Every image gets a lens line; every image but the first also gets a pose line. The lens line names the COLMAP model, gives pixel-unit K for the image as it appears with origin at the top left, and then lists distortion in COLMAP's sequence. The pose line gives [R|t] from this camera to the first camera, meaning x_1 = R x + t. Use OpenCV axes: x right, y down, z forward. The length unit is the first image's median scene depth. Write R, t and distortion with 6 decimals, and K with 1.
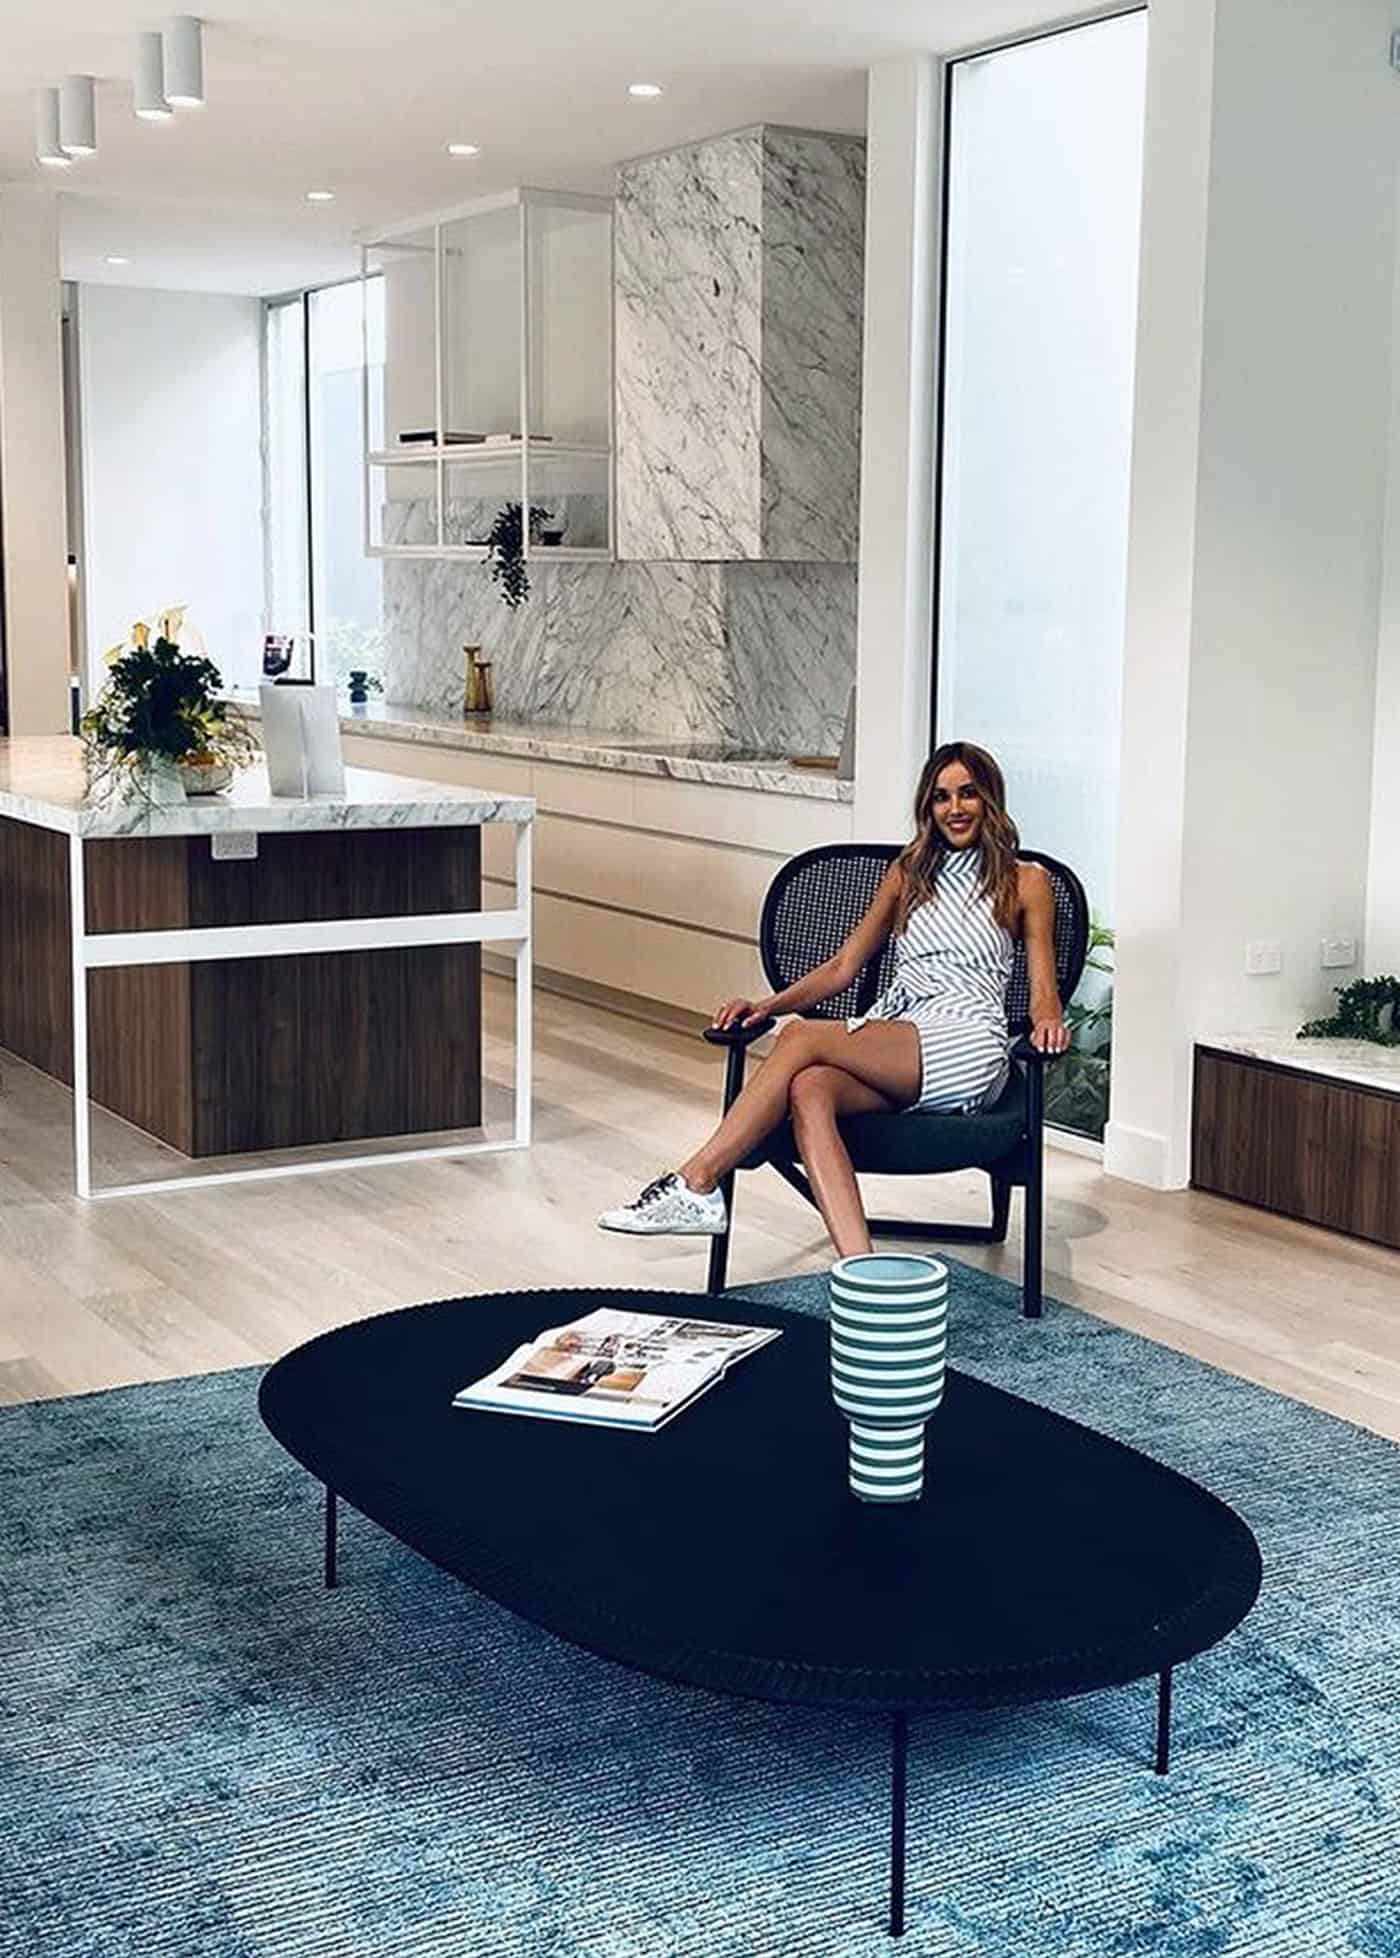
lens RADIAL K [[2478.5, 0, 702.3], [0, 2478.5, 976.8], [0, 0, 1]] dist [0.003337, 0.000000]
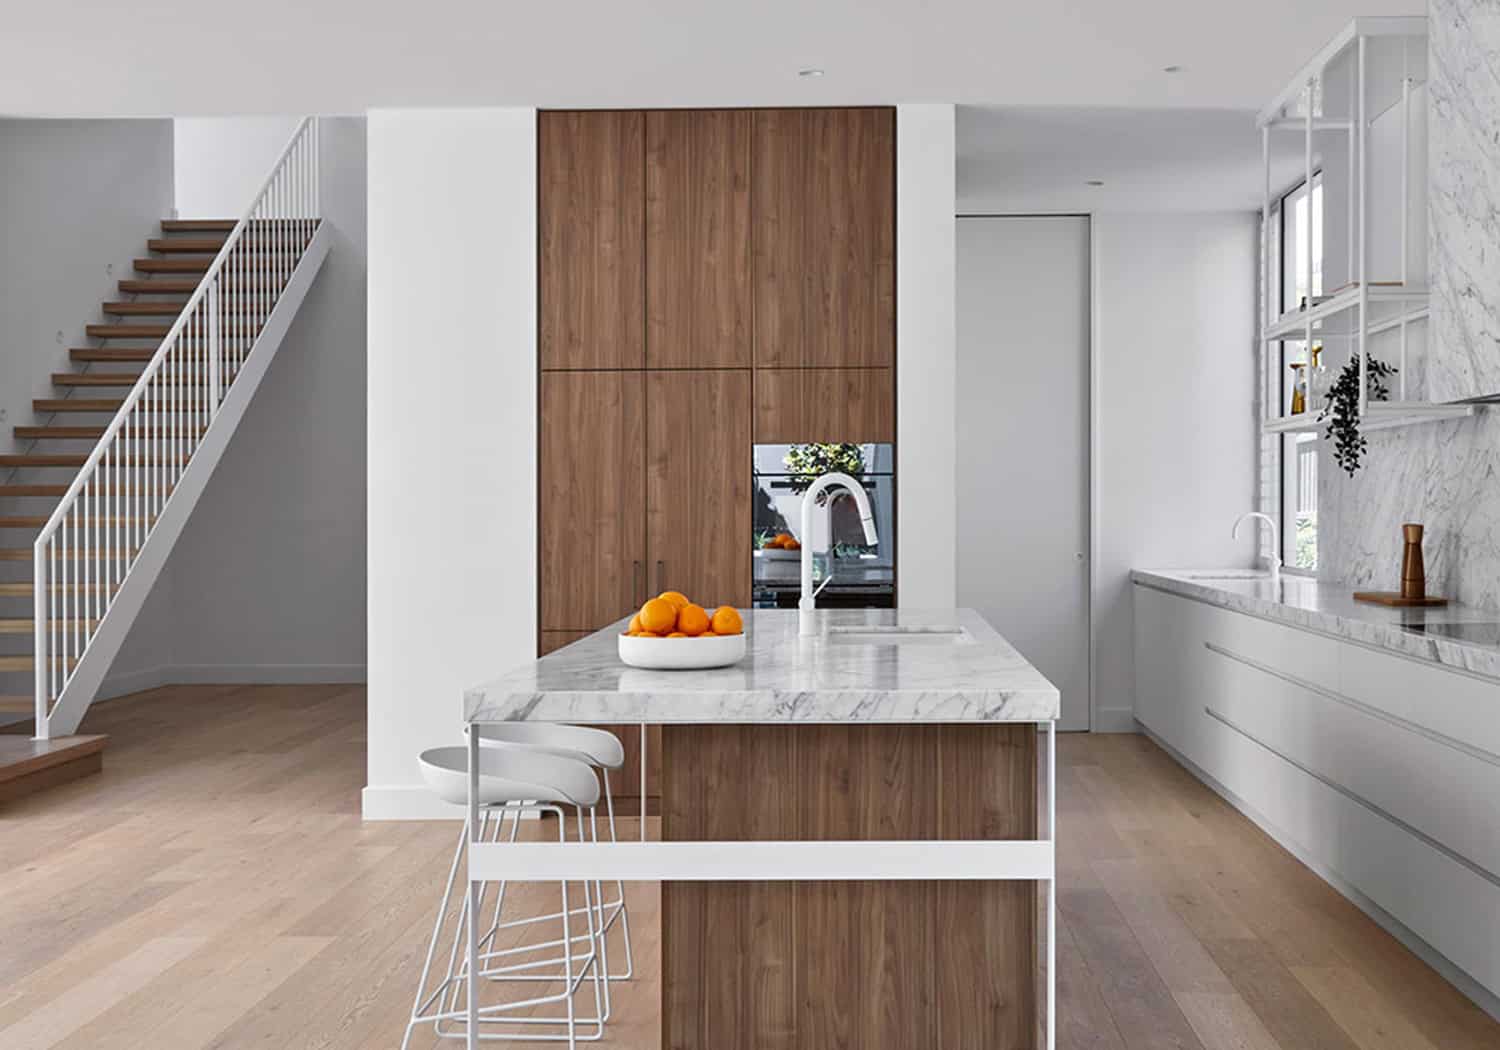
lens RADIAL K [[1835.1, 0, 751.7], [0, 1835.1, 529.3], [0, 0, 1]] dist [-0.006937, 0.000000]
pose [[0.837181, -0.019044, -0.546594, 0.117577], [-0.060248, 0.990100, -0.126774, -0.033714], [0.543598, 0.139064, 0.827746, 0.372122]]
